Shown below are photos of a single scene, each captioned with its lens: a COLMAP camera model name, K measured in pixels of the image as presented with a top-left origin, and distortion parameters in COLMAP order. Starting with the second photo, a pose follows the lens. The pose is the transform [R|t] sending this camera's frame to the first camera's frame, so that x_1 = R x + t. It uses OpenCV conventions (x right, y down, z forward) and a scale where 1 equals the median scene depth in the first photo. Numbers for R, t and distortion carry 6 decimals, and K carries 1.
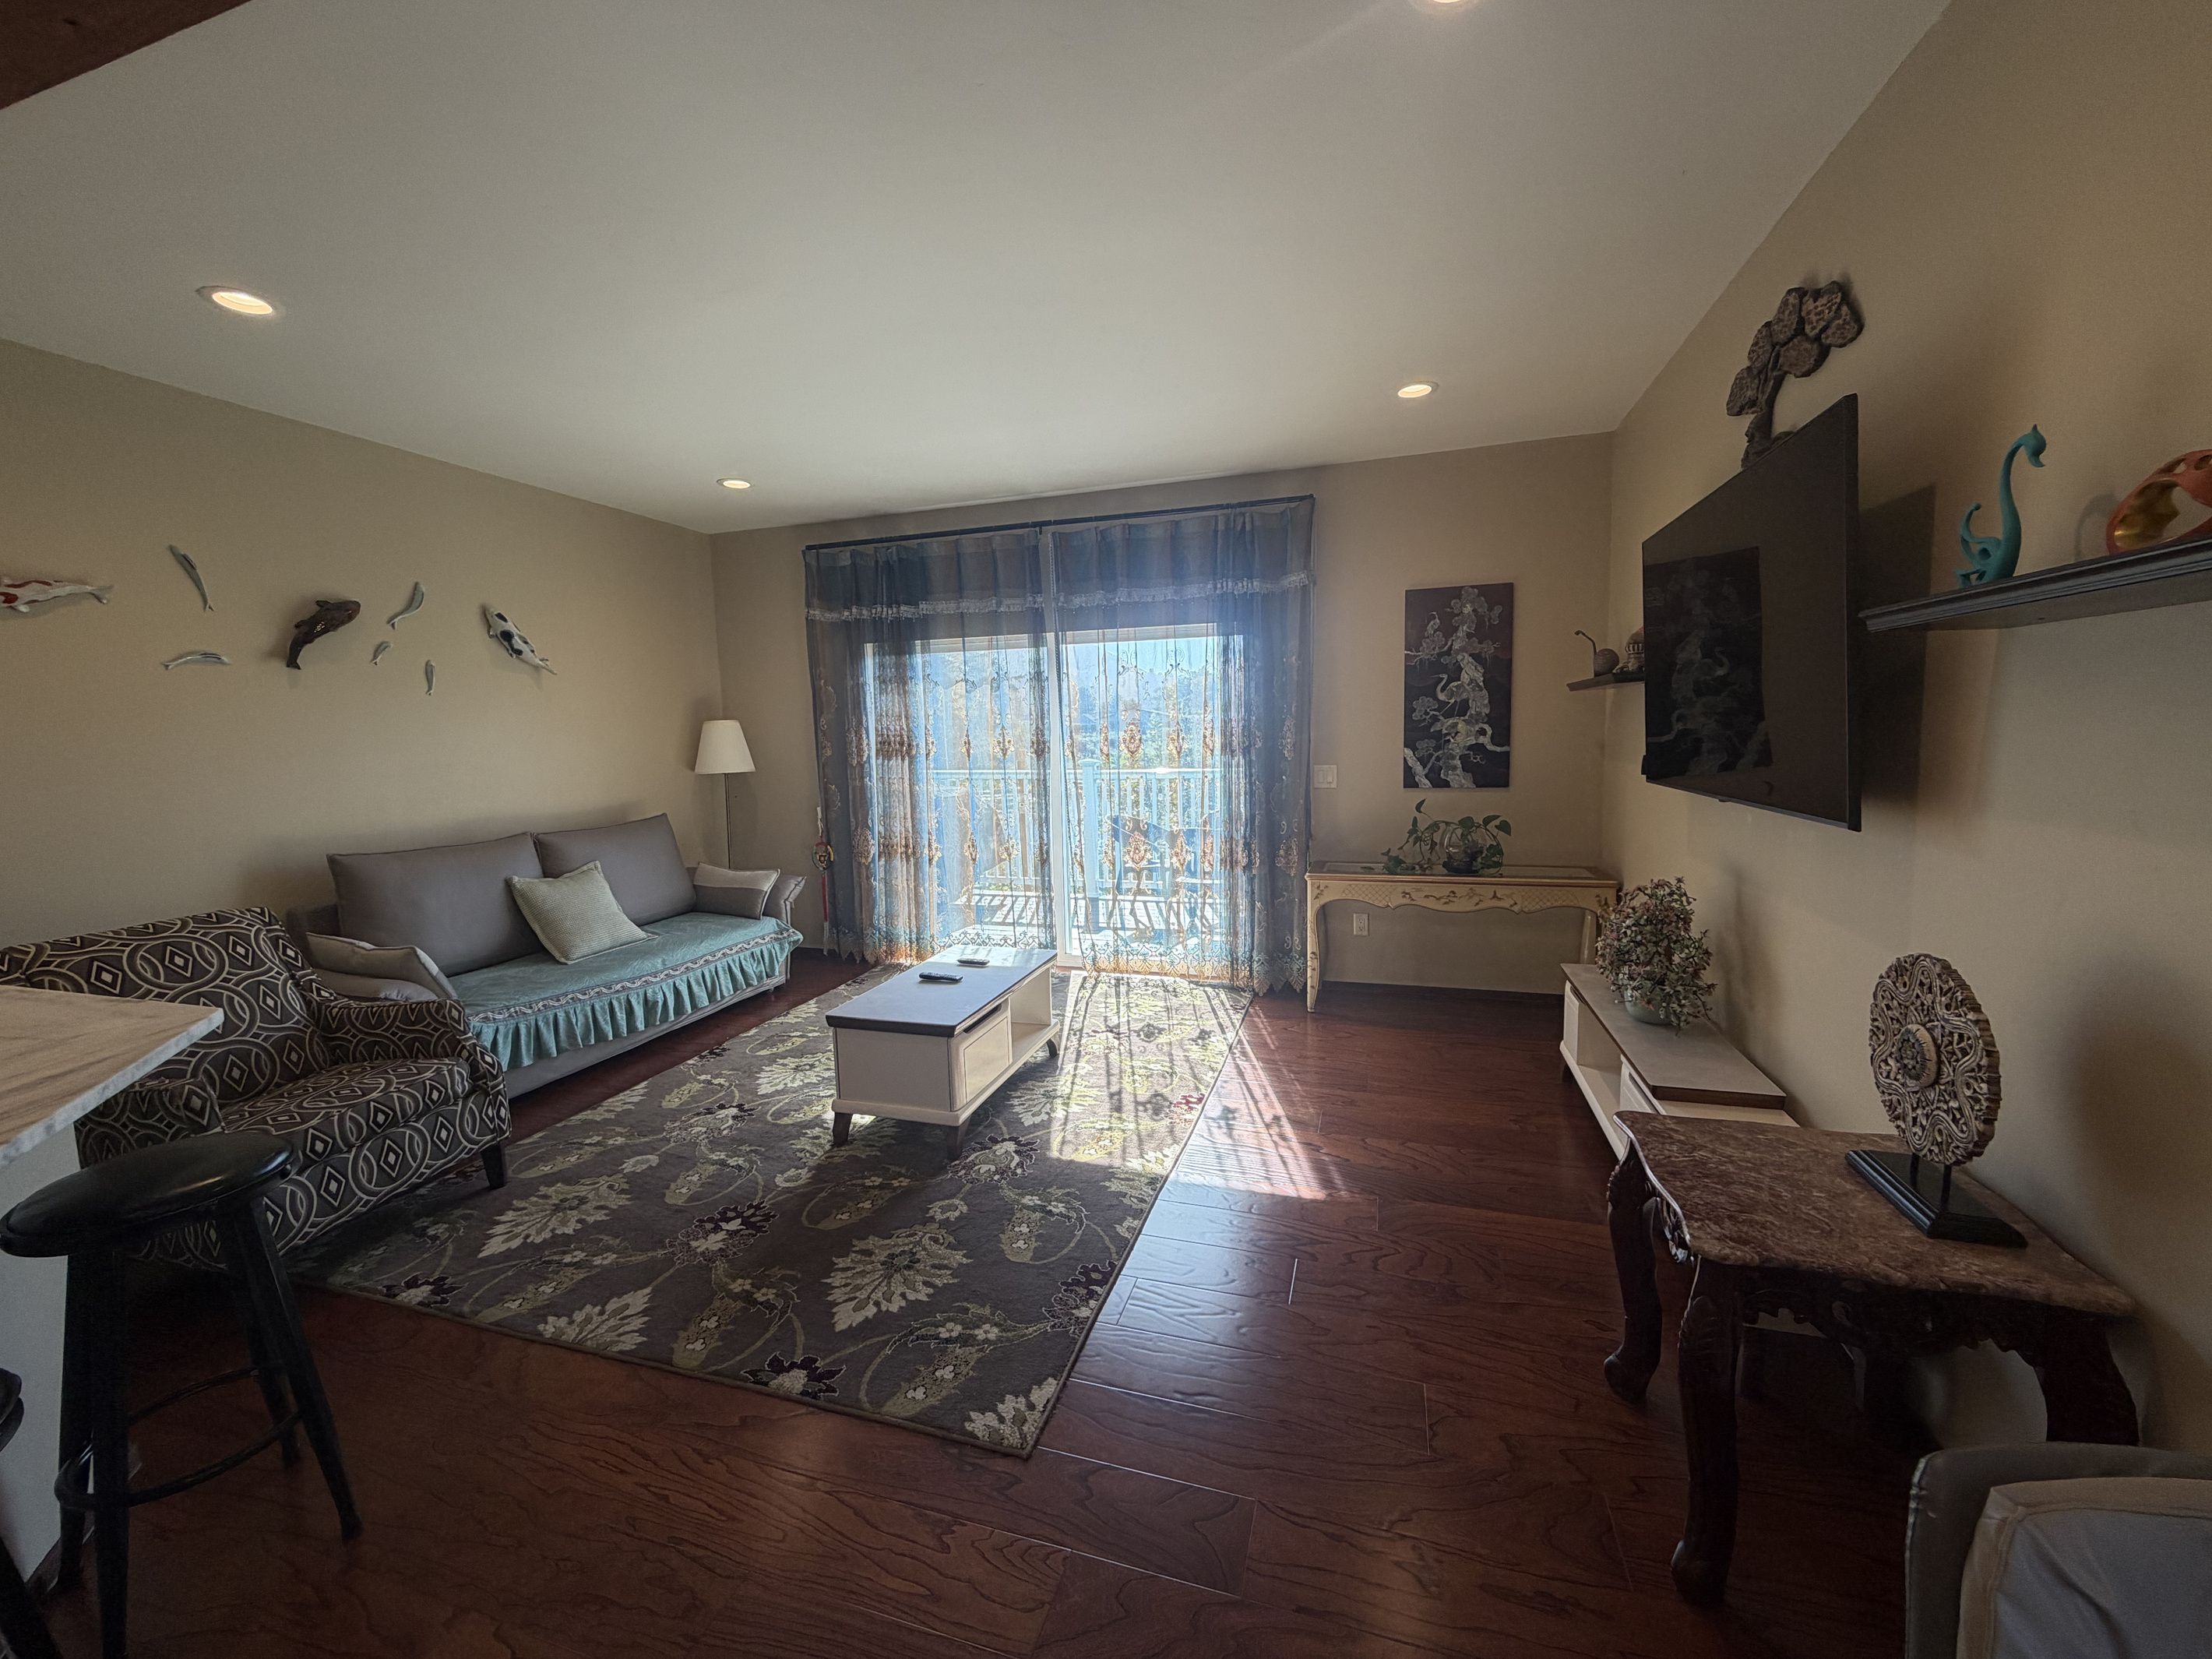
lens RADIAL K [[870.0, 0, 1098.4], [0, 870.0, 824.7], [0, 0, 1]] dist [-0.000643, 0.000603]
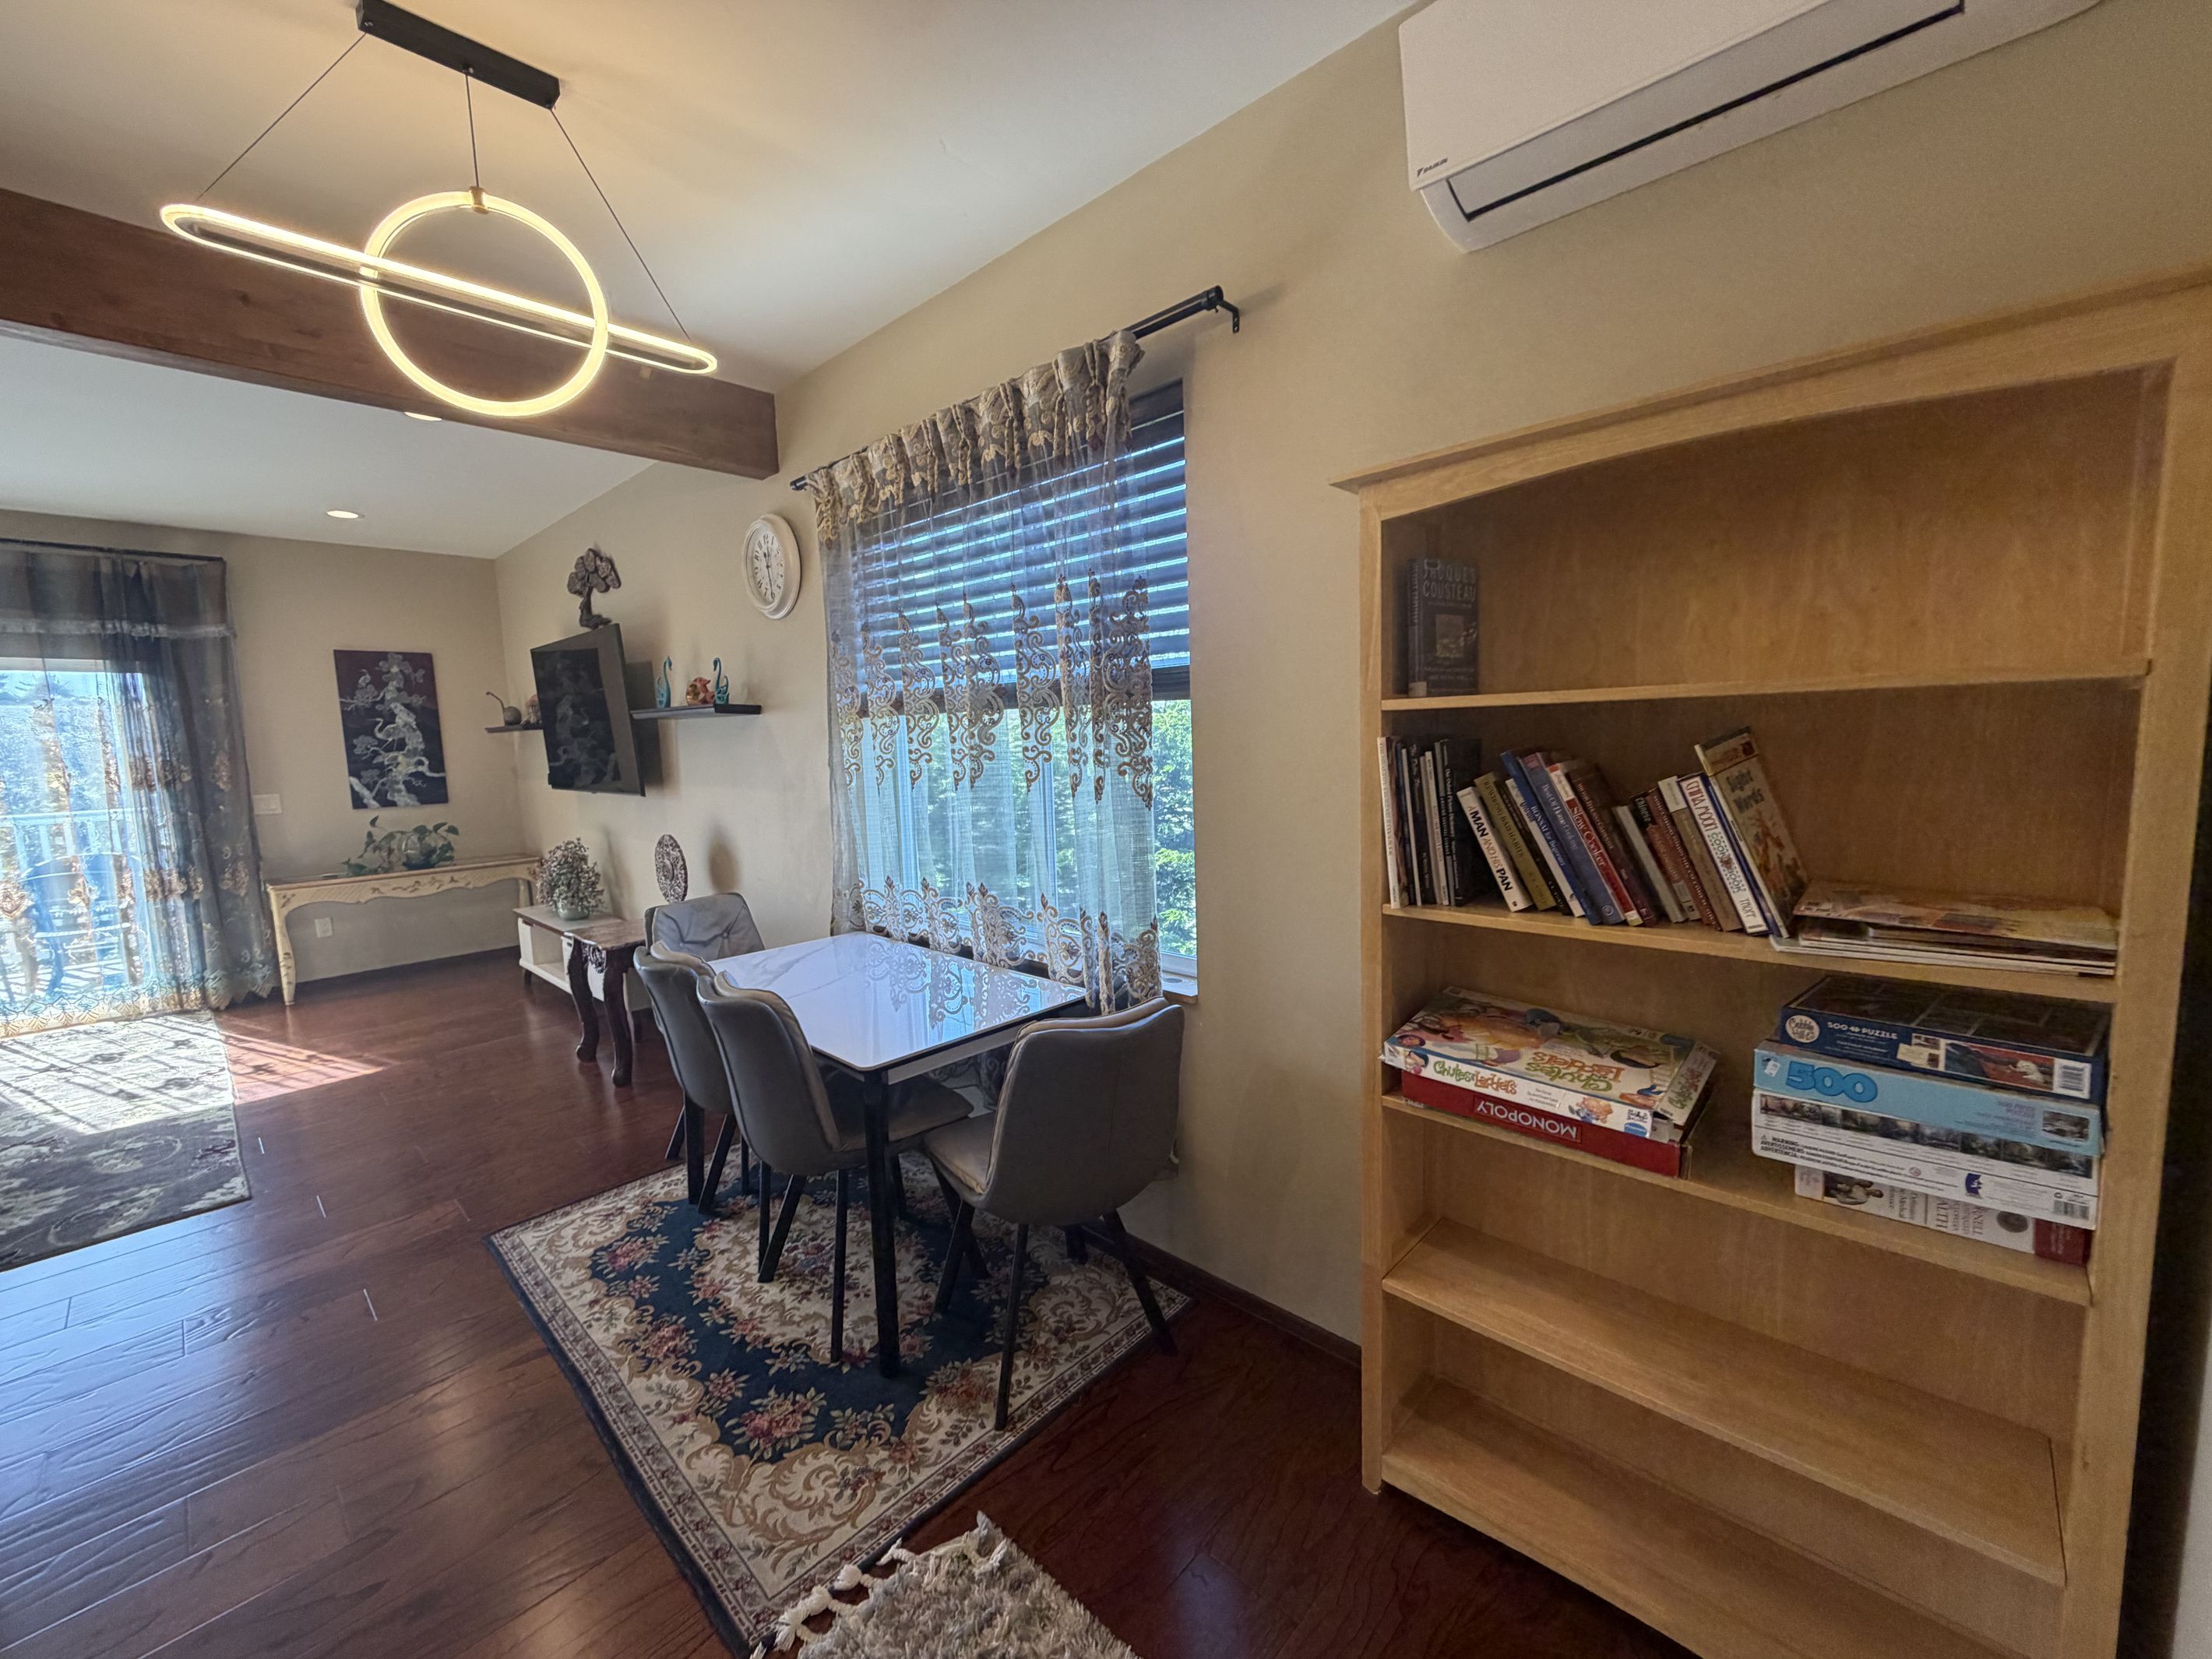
lens RADIAL K [[870.0, 0, 1098.4], [0, 870.0, 824.7], [0, 0, 1]] dist [-0.000643, 0.000603]
pose [[0.417015, -0.082423, 0.905155, -0.340215], [0.115855, 0.992576, 0.037008, 0.058608], [-0.901485, 0.089434, 0.423468, -0.490831]]
